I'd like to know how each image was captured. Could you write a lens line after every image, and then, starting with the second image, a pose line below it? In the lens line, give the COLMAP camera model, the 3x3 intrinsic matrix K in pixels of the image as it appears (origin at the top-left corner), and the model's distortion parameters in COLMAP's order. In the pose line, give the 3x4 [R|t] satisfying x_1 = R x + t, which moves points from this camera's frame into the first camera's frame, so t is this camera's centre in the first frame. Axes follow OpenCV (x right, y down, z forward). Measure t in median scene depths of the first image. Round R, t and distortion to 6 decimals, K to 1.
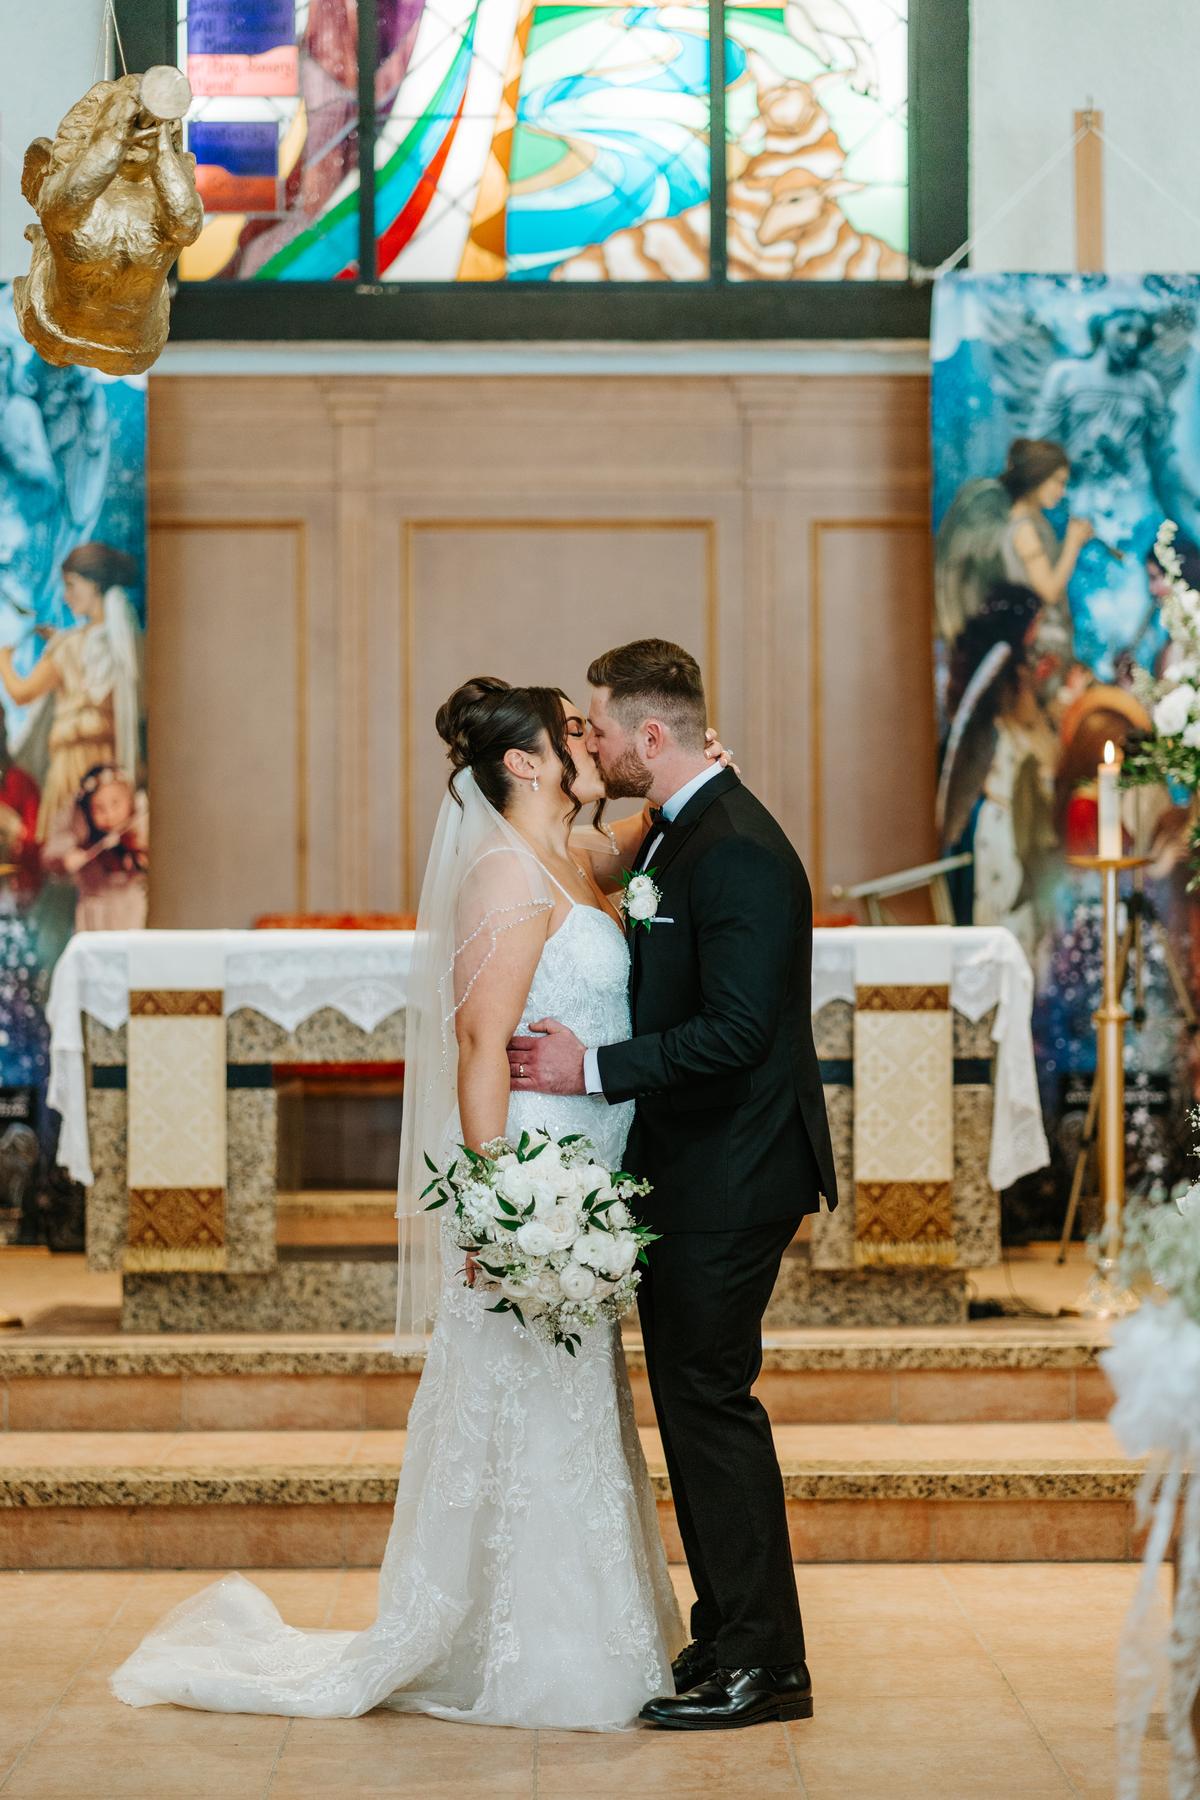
lens RADIAL K [[4567.5, 0, 547.8], [0, 4567.5, 899.5], [0, 0, 1]] dist [0.003166, 0.120762]
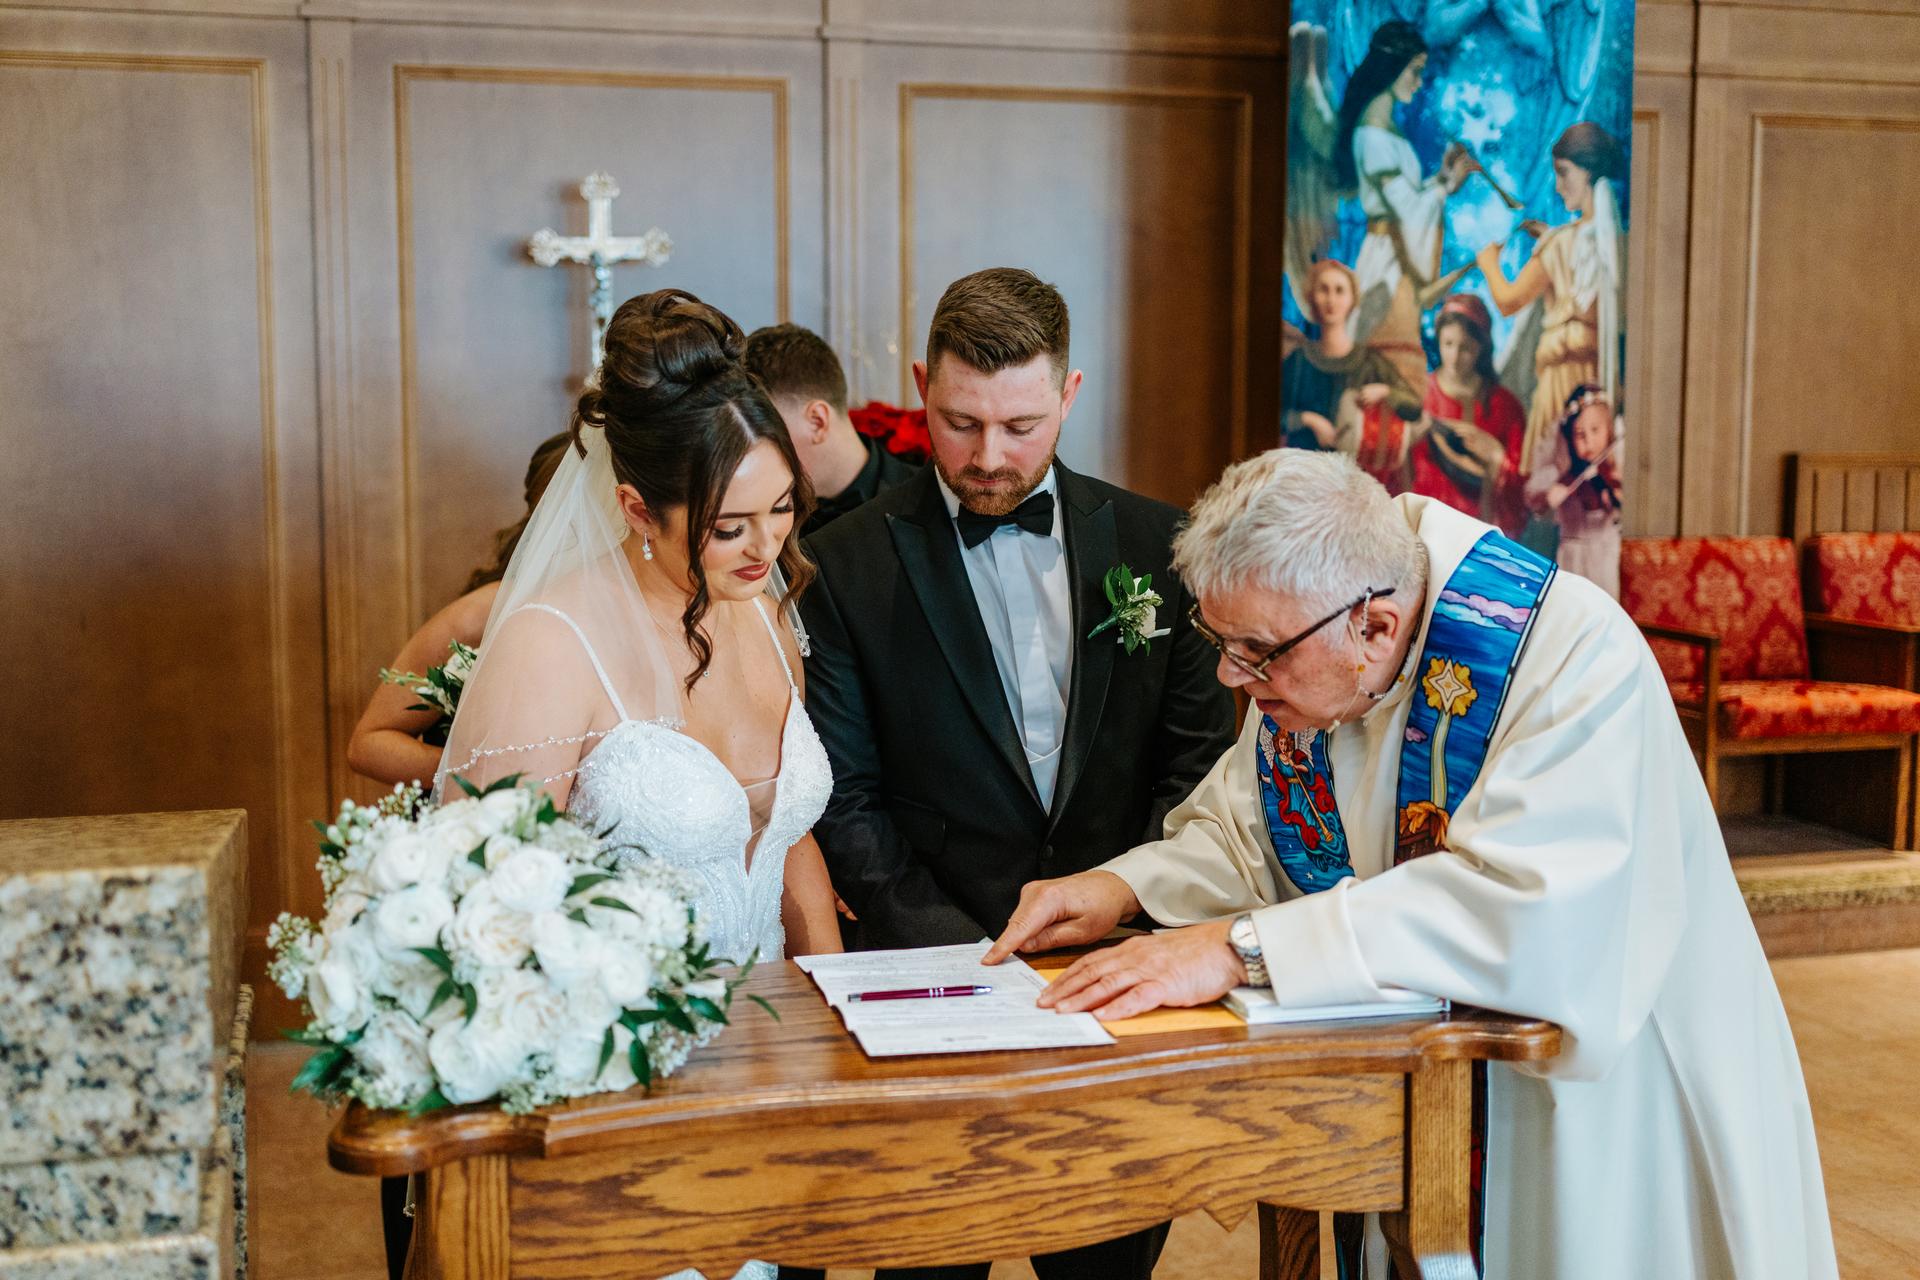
lens RADIAL K [[2114.8, 0, 929.0], [0, 2114.8, 626.6], [0, 0, 1]] dist [-0.001475, 0.014976]
pose [[0.964454, -0.029228, 0.262631, -0.325603], [-0.001414, 0.993279, 0.115735, -0.030283], [-0.264248, -0.111993, 0.957930, 0.645623]]
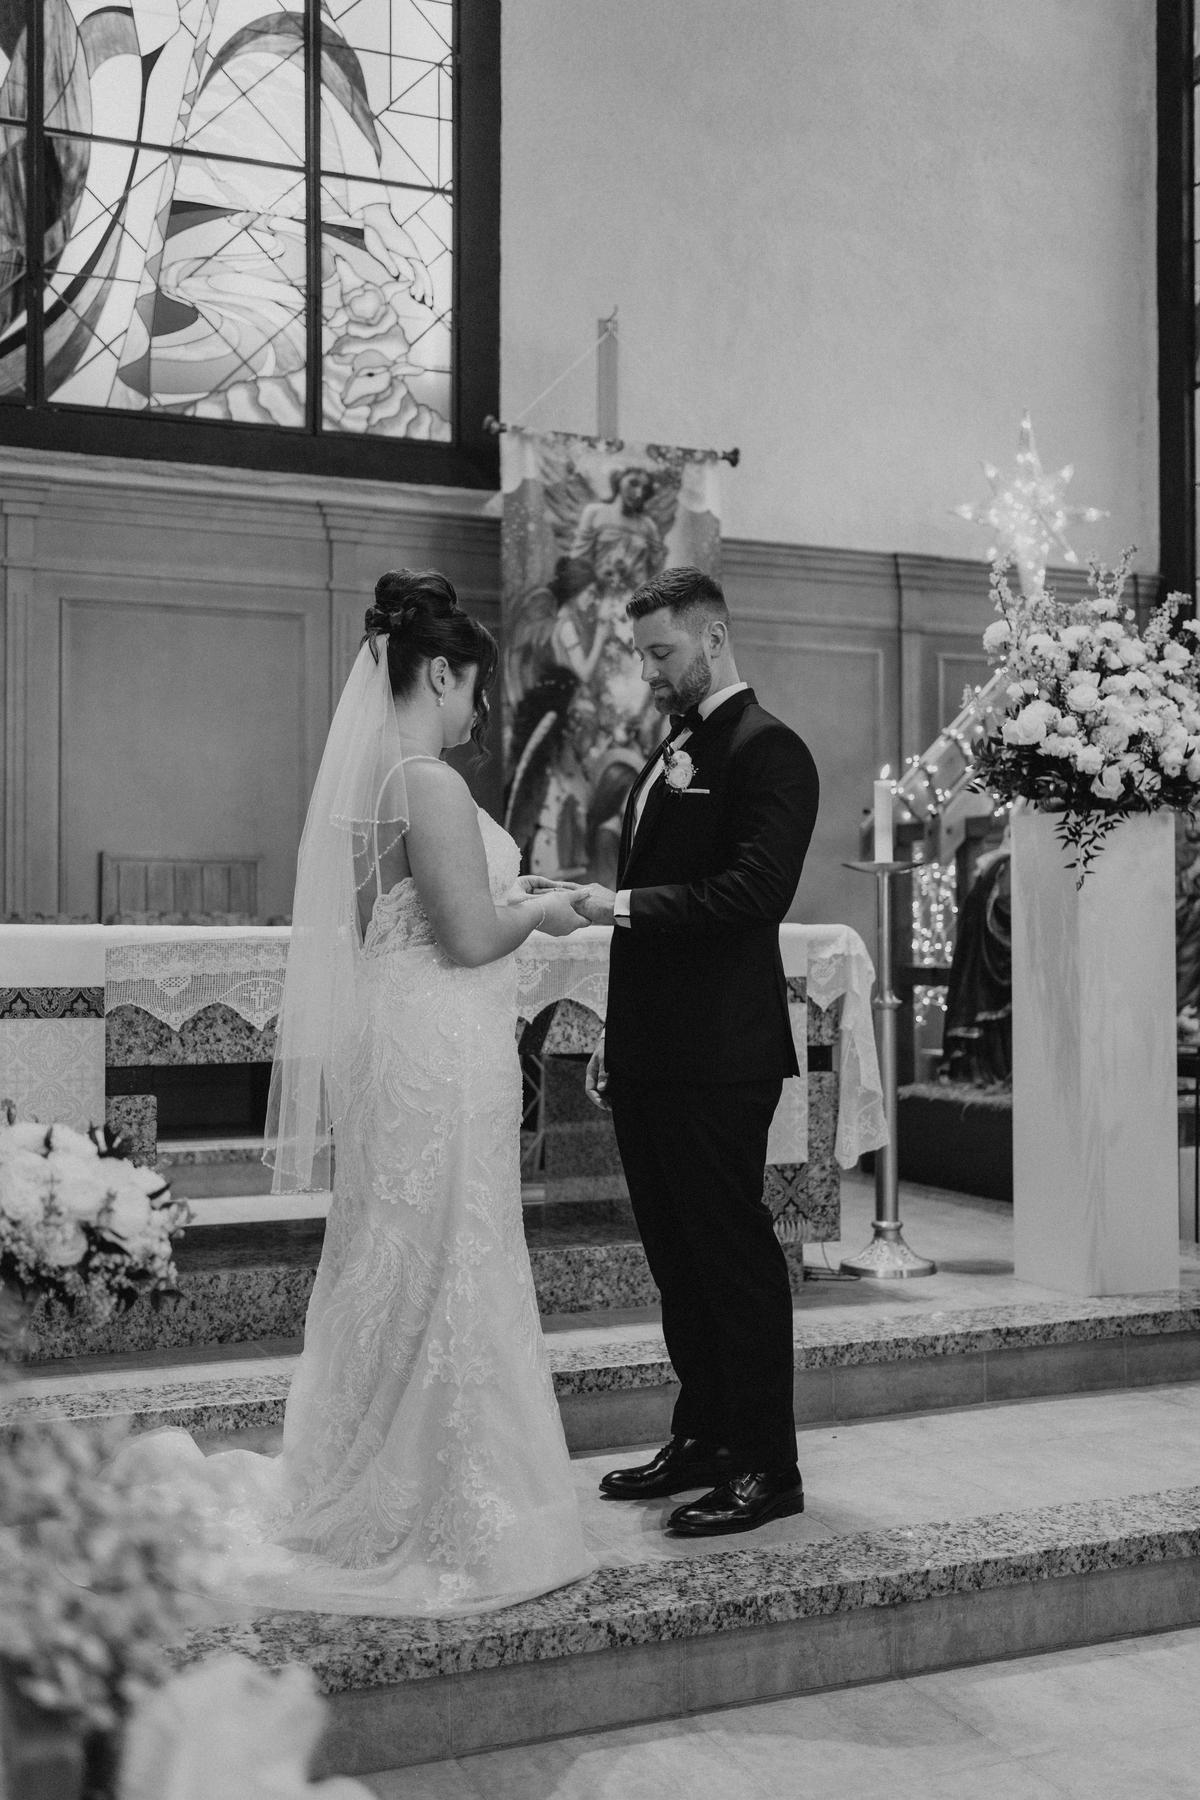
lens RADIAL K [[1934.9, 0, 600.0], [0, 1934.9, 900.0], [0, 0, 1]] dist [0.001999, 0.010787]
pose [[0.923703, 0.009131, 0.383001, -0.101131], [-0.005237, 0.999923, -0.011210, 0.004755], [-0.383074, 0.008349, 0.923680, 0.476432]]
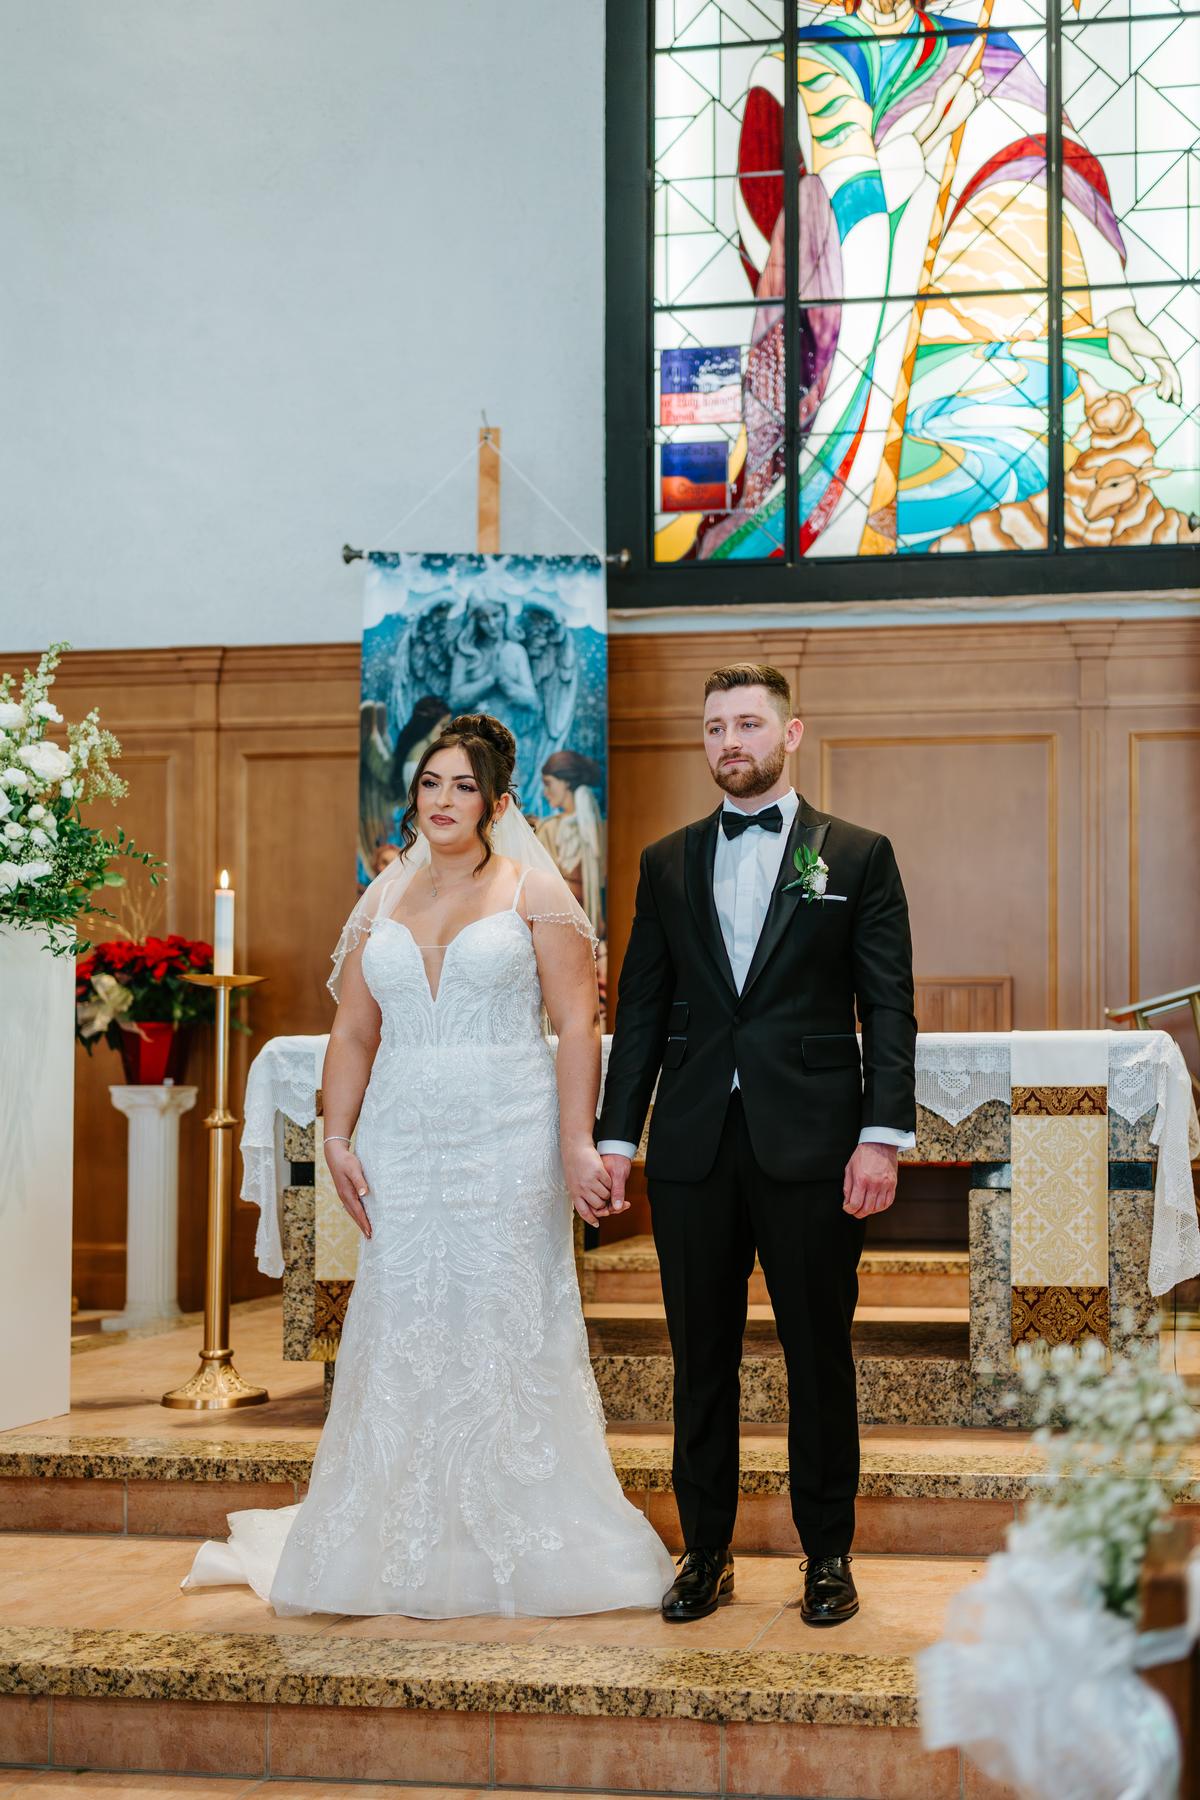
lens RADIAL K [[1982.6, 0, 965.4], [0, 1982.6, 1060.5], [0, 0, 1]] dist [-0.001475, 0.014976]
pose [[0.991007, 0.000870, -0.133805, 0.090673], [-0.000617, 0.999998, 0.001938, 0.009508], [0.133806, -0.001838, 0.991006, 0.452780]]
